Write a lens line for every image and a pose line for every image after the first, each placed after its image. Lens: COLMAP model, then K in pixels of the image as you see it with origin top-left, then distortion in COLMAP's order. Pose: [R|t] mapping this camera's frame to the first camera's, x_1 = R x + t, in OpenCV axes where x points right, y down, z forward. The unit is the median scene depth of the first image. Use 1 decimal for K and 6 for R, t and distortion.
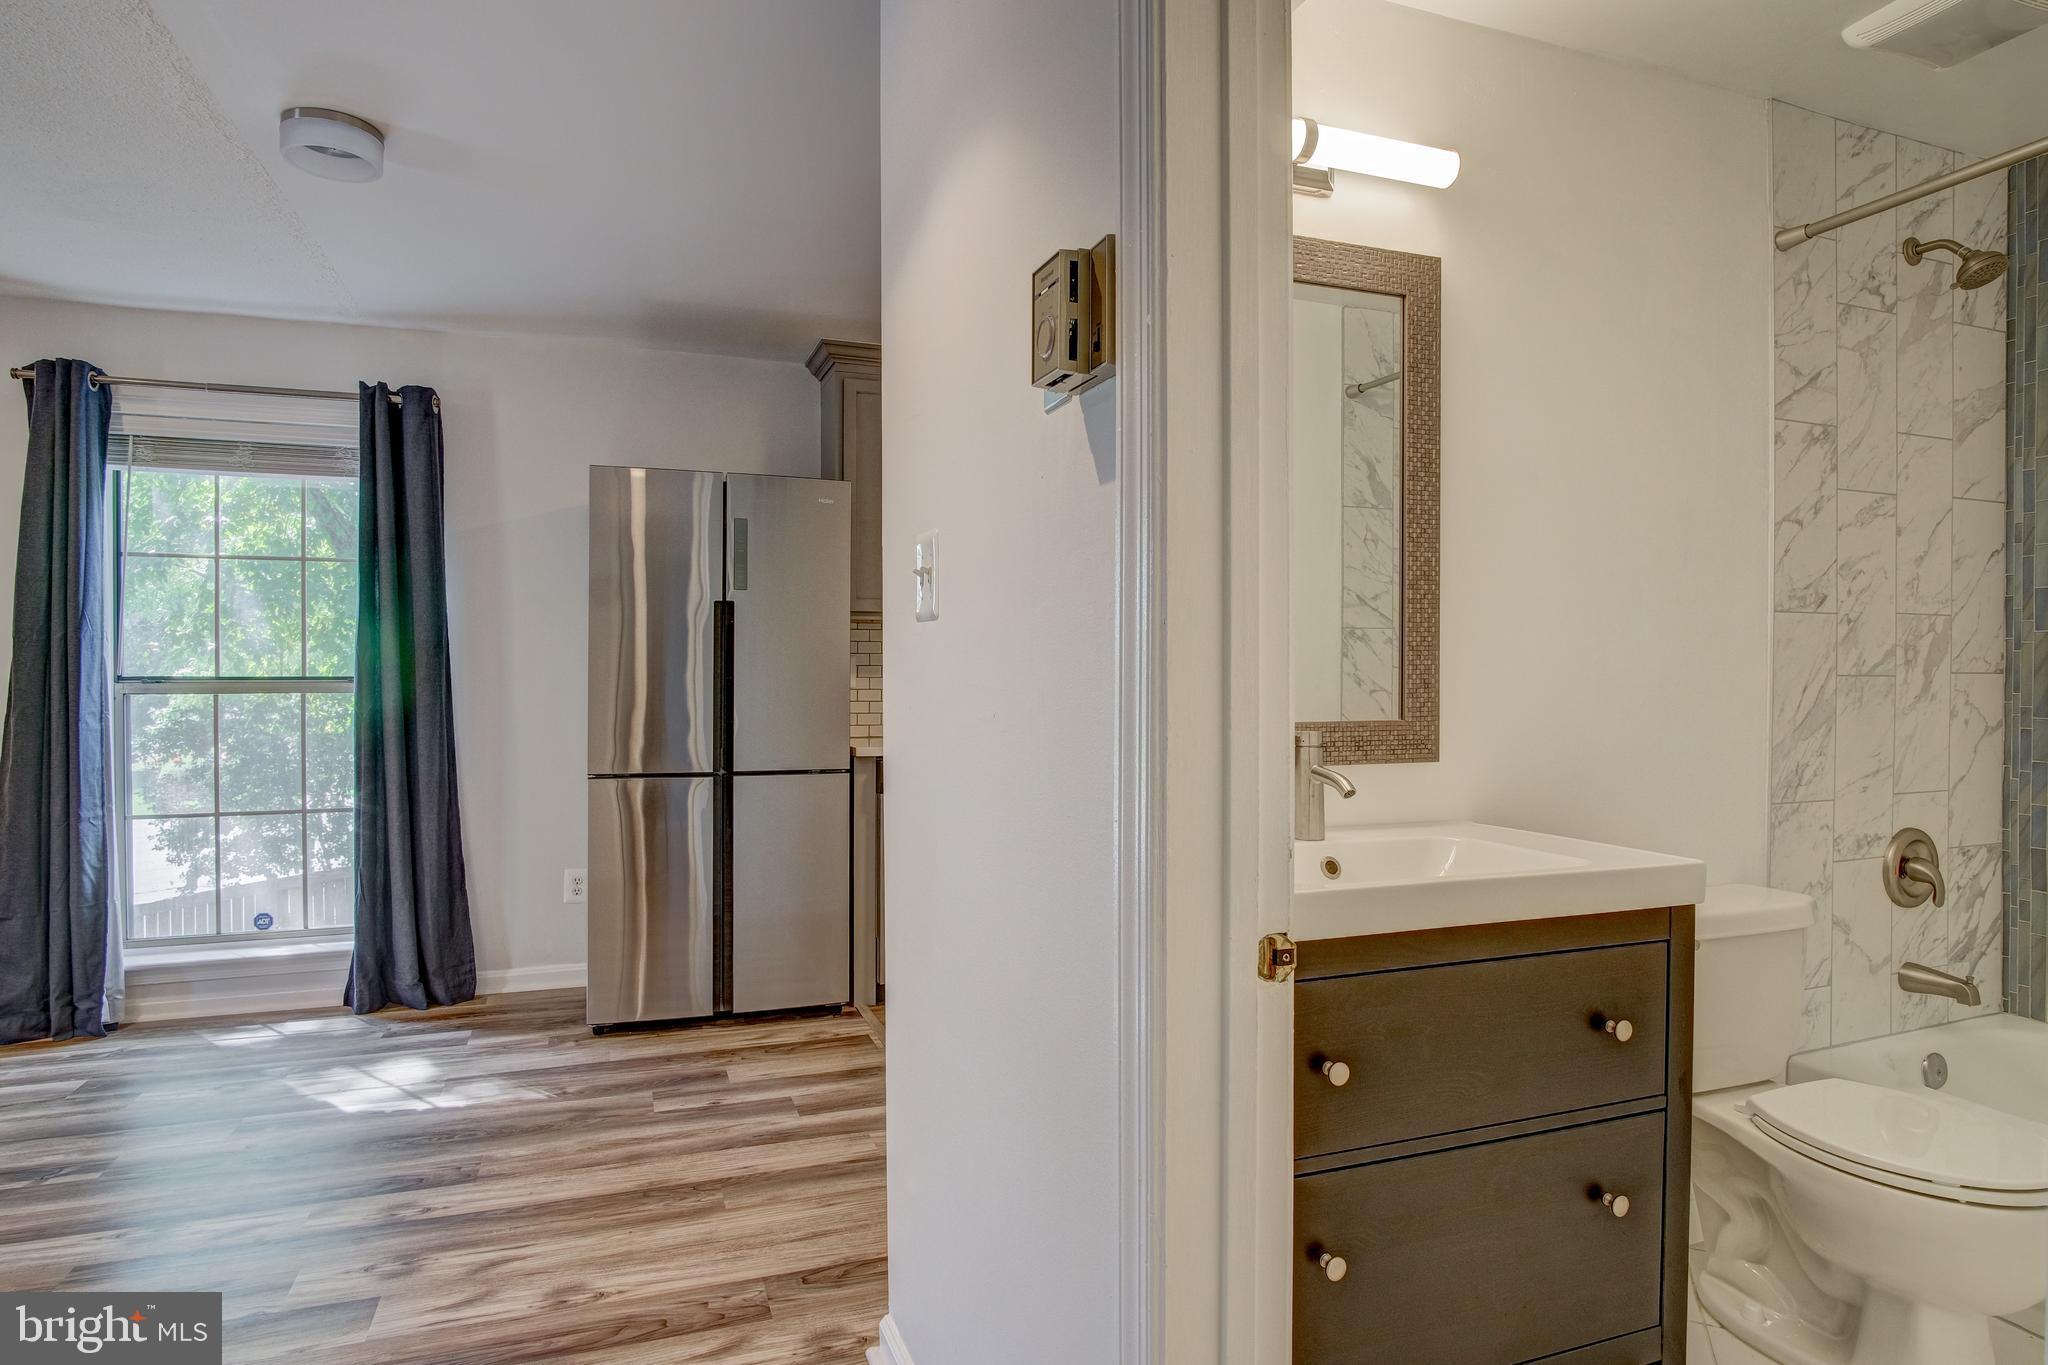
lens RADIAL K [[1100.3, 0, 1028.5], [0, 1100.3, 687.6], [0, 0, 1]] dist [-0.032397, 0.009540]
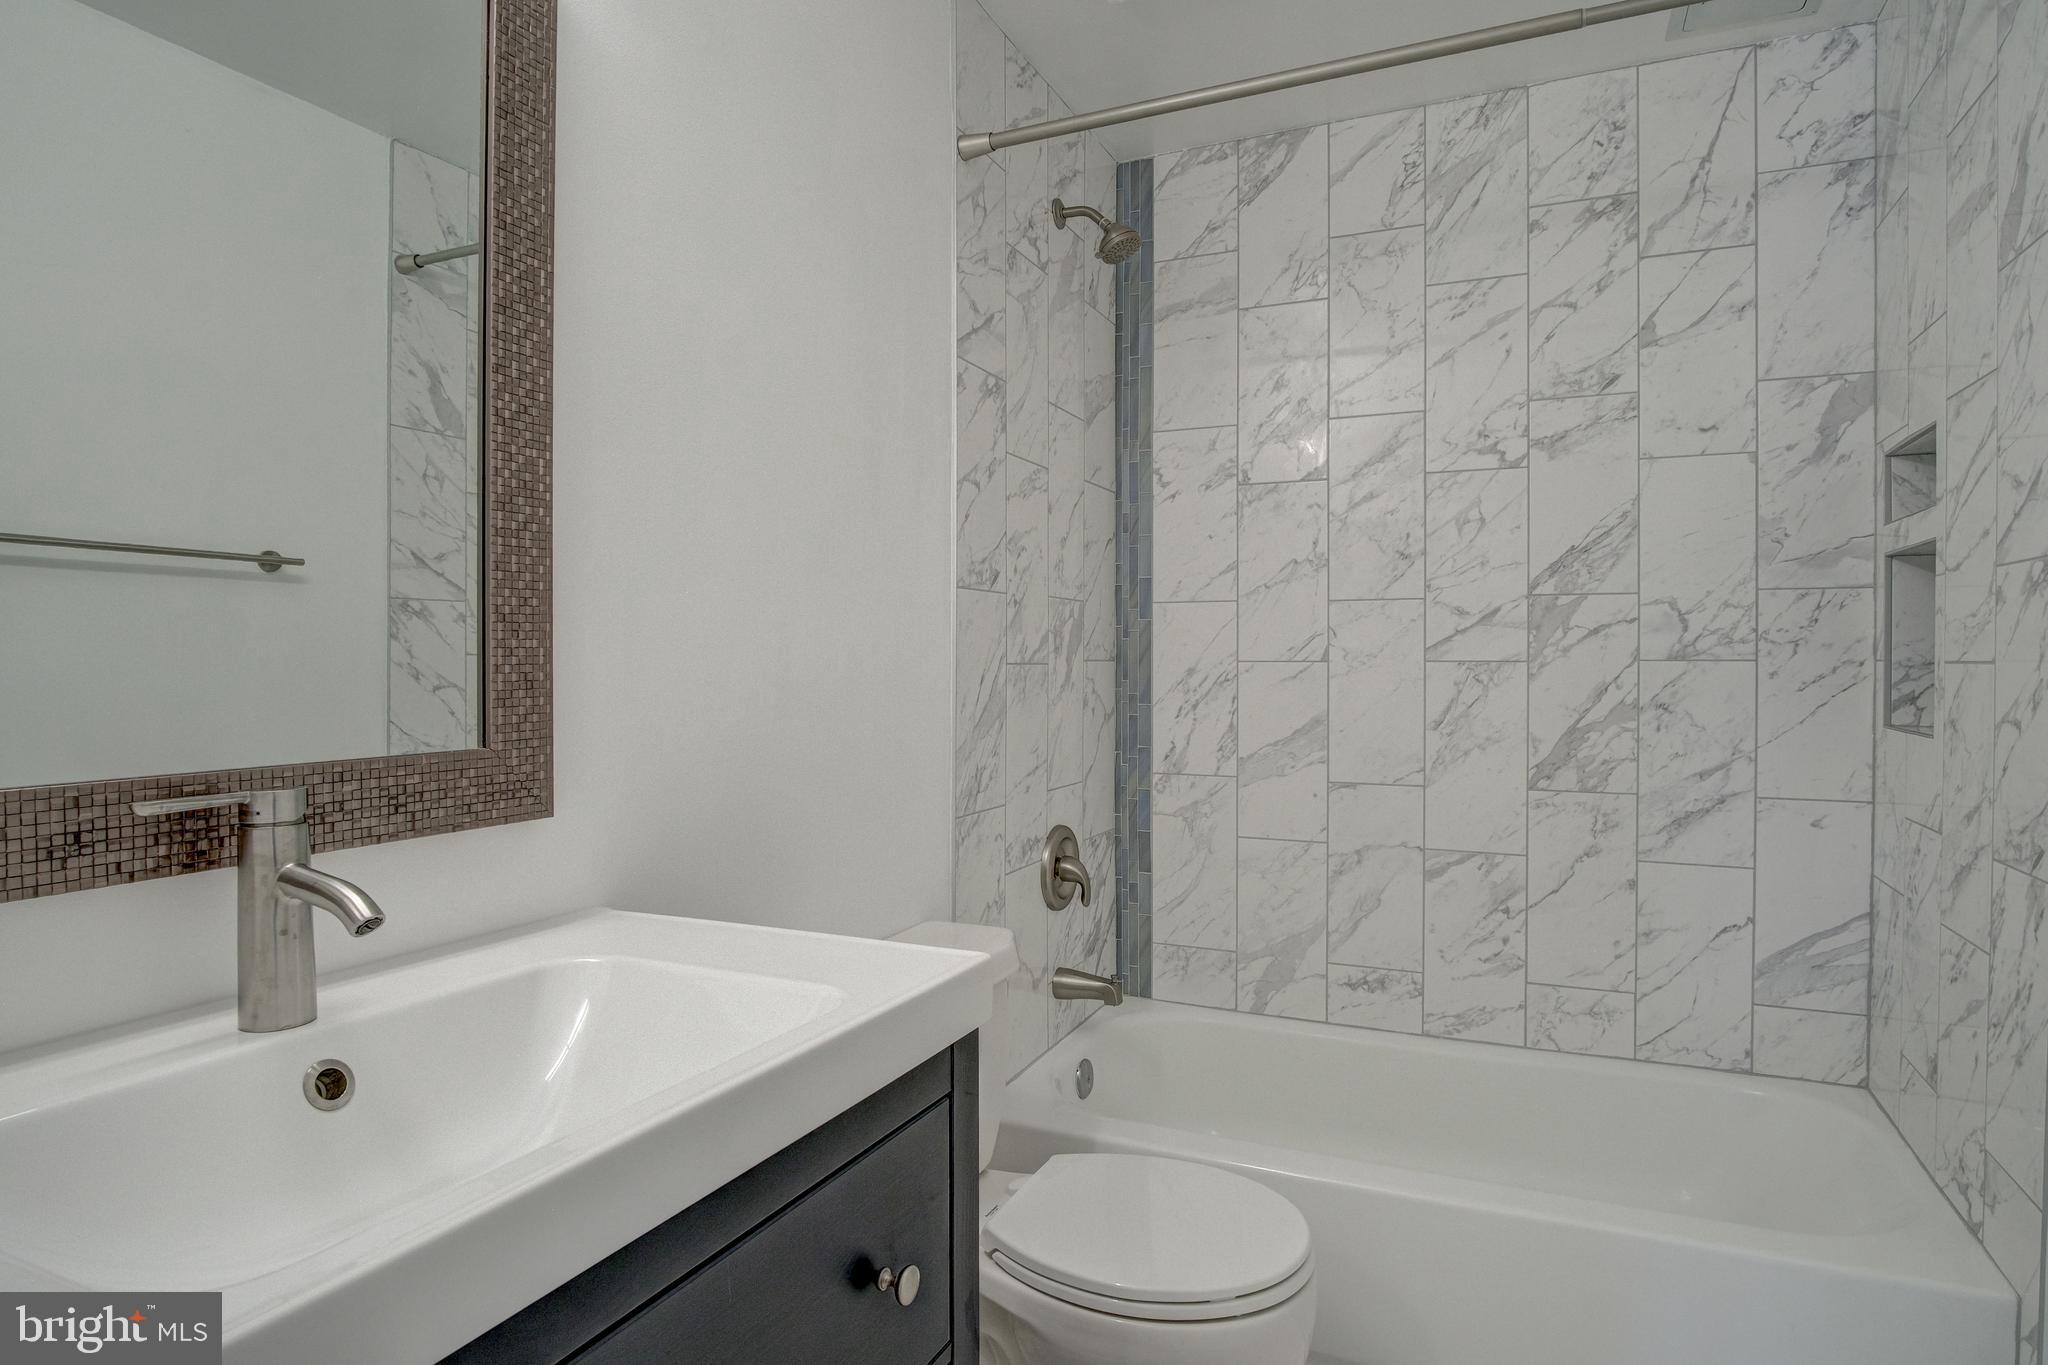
lens RADIAL K [[1100.3, 0, 1043.0], [0, 1100.3, 666.2], [0, 0, 1]] dist [-0.032397, 0.009540]
pose [[0.692079, -0.005070, 0.721804, 0.114933], [0.011501, 0.999926, -0.004005, -0.005019], [-0.721731, 0.011073, 0.692085, 0.344241]]
